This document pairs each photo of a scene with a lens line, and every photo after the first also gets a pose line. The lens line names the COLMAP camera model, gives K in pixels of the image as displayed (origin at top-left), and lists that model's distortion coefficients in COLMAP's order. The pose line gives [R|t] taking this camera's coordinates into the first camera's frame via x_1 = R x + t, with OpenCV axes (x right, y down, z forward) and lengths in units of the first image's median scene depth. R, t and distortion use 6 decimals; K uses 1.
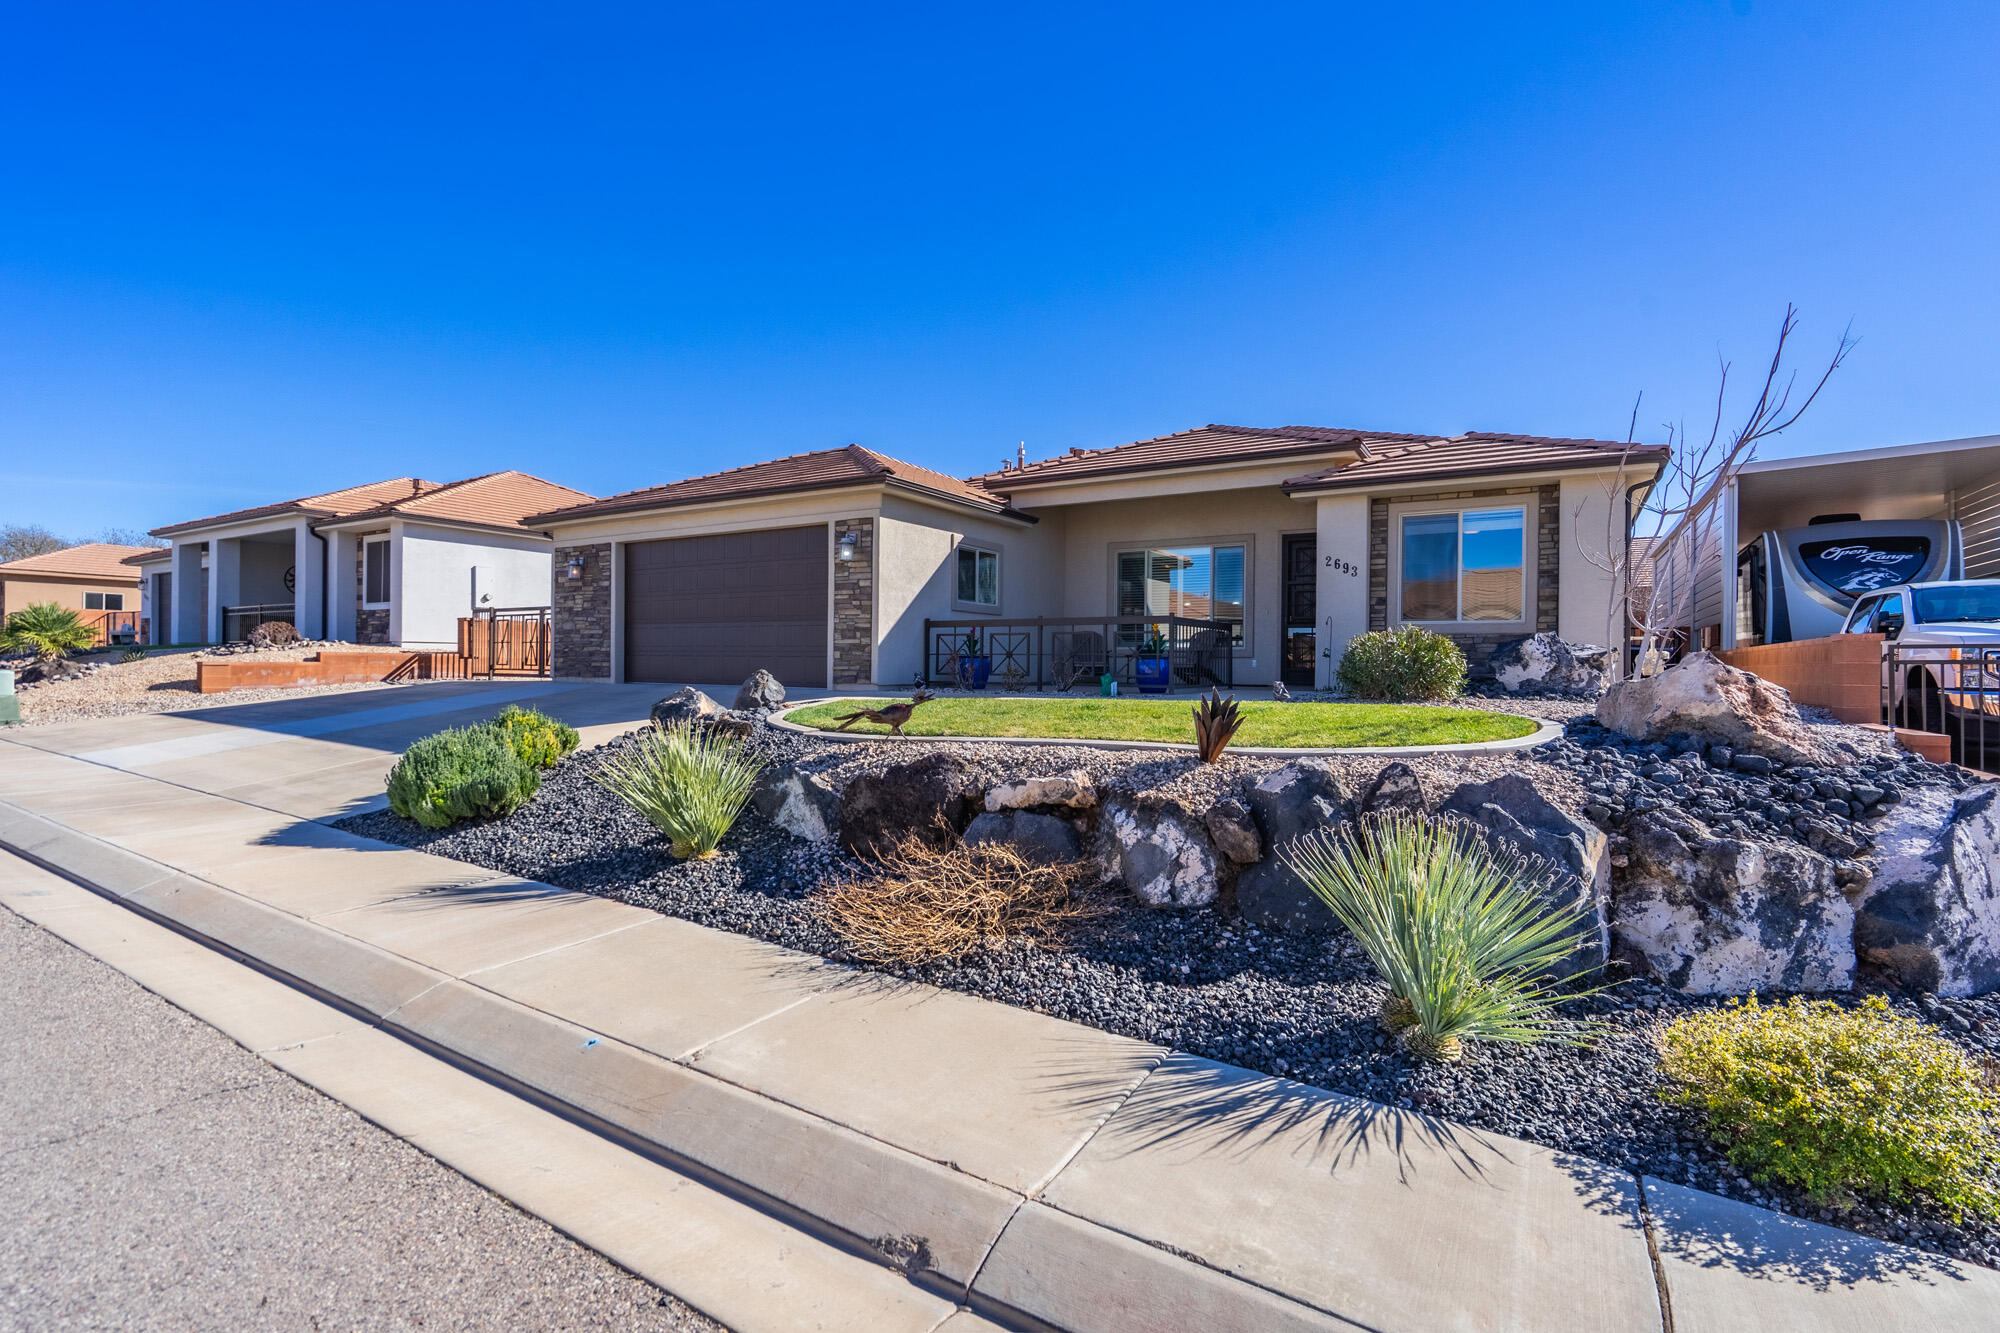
lens RADIAL K [[904.6, 0, 1008.6], [0, 904.6, 664.6], [0, 0, 1]] dist [-0.007632, 0.004231]
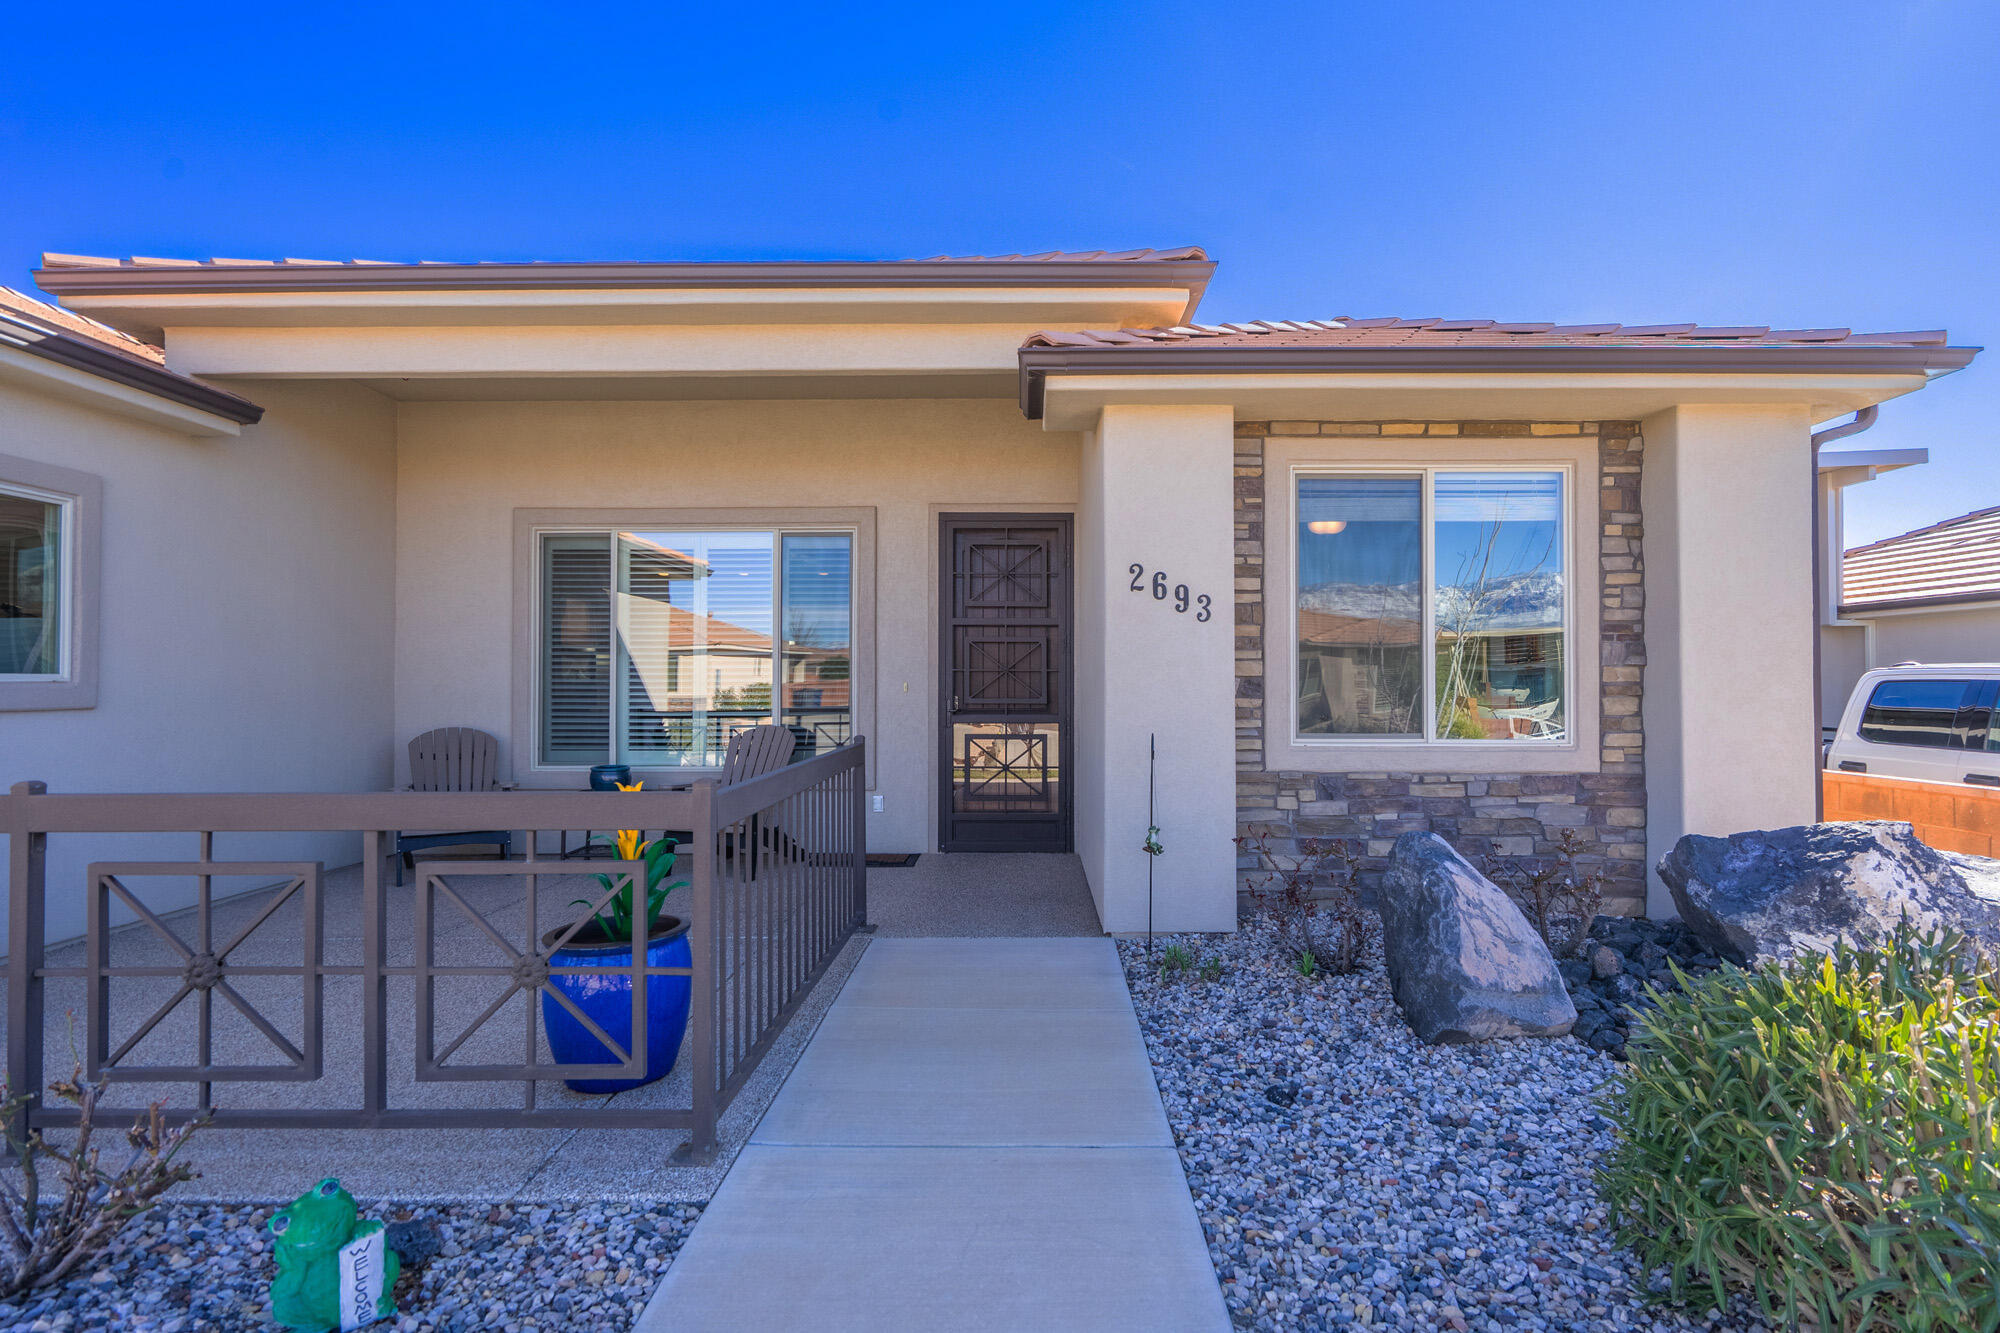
lens RADIAL K [[982.6, 0, 1020.2], [0, 982.6, 679.1], [0, 0, 1]] dist [0.002965, 0.001021]
pose [[0.862666, -0.007951, 0.505712, 0.111518], [0.010087, 0.999948, -0.001485, -0.073085], [-0.505674, 0.006382, 0.862701, 0.677879]]
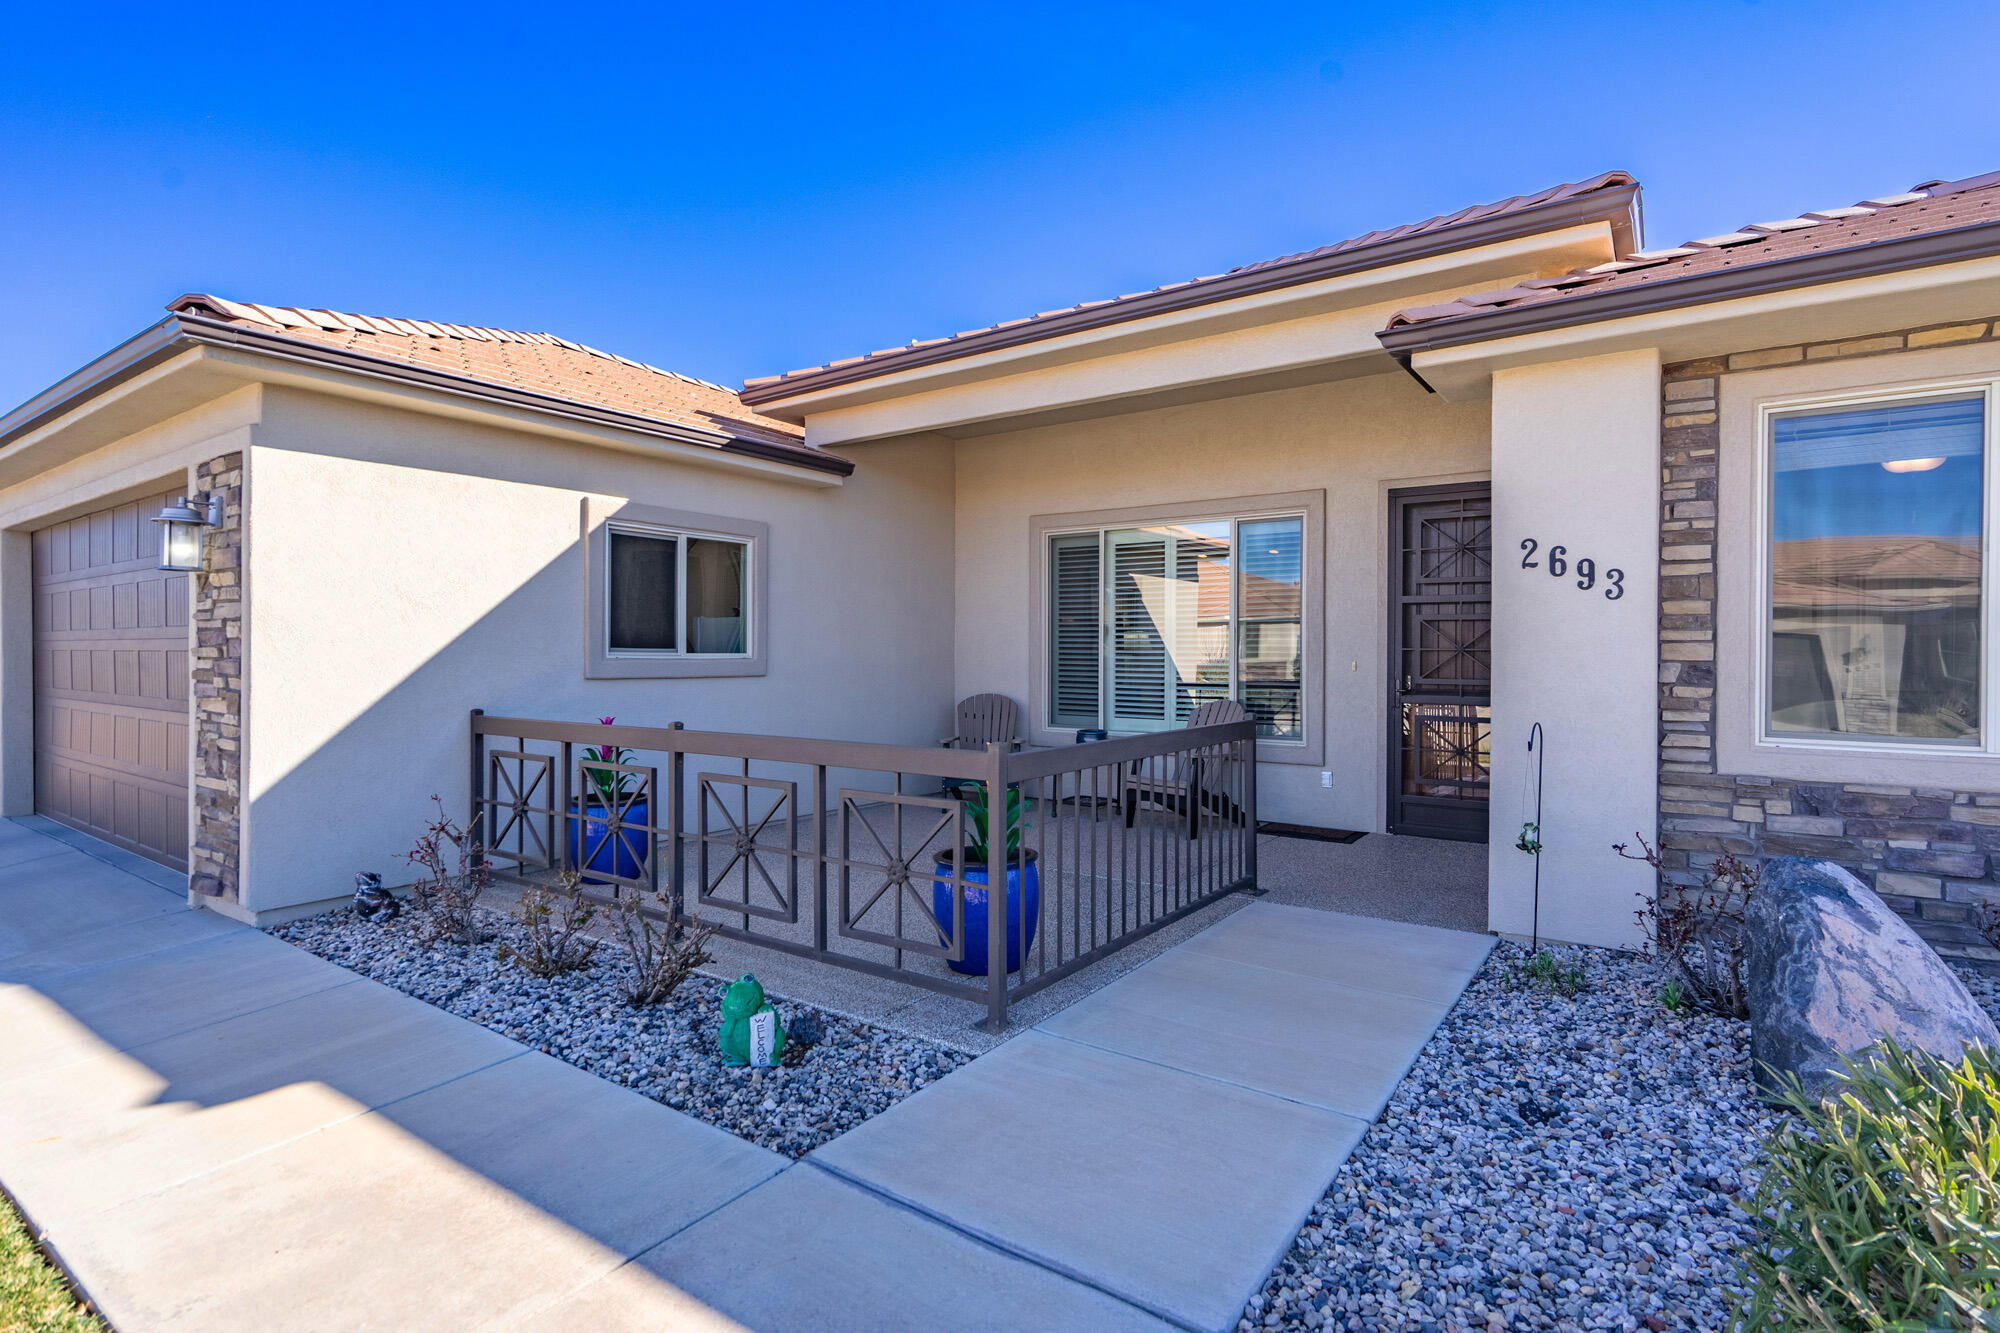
lens RADIAL K [[982.6, 0, 1012.1], [0, 982.6, 667.9], [0, 0, 1]] dist [0.002965, 0.001021]
pose [[0.997285, -0.004572, -0.073491, 0.187303], [0.005580, 0.999893, 0.013520, -0.077621], [0.073421, -0.013893, 0.997204, 0.616877]]
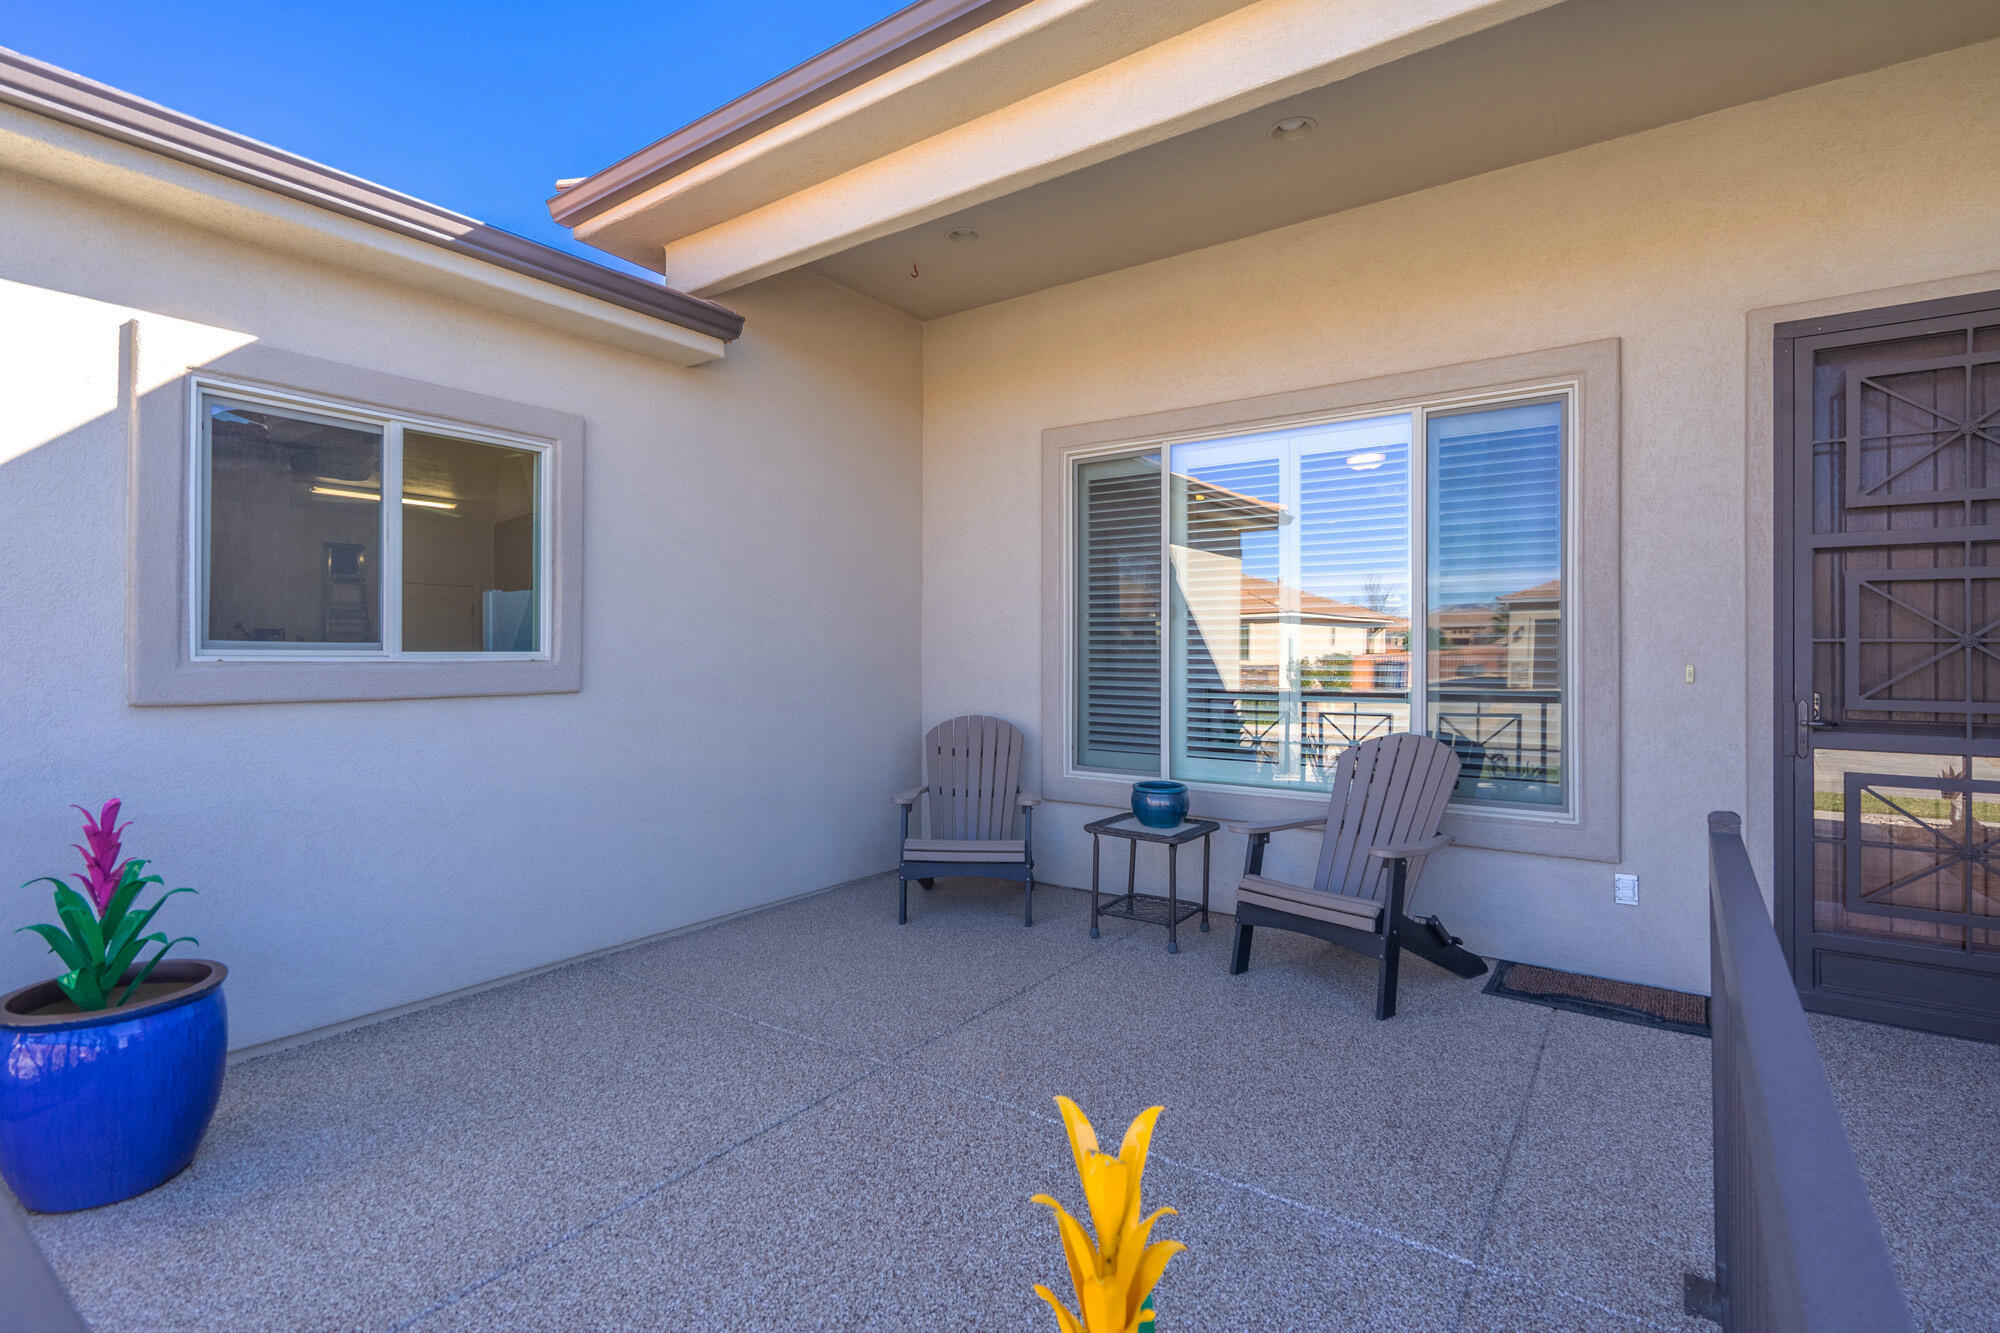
lens RADIAL K [[982.6, 0, 958.7], [0, 982.6, 638.9], [0, 0, 1]] dist [0.002965, 0.001021]
pose [[0.995675, -0.009479, -0.092419, 0.150809], [0.008182, 0.999863, -0.014398, -0.078020], [0.092542, 0.013579, 0.995616, 0.889638]]
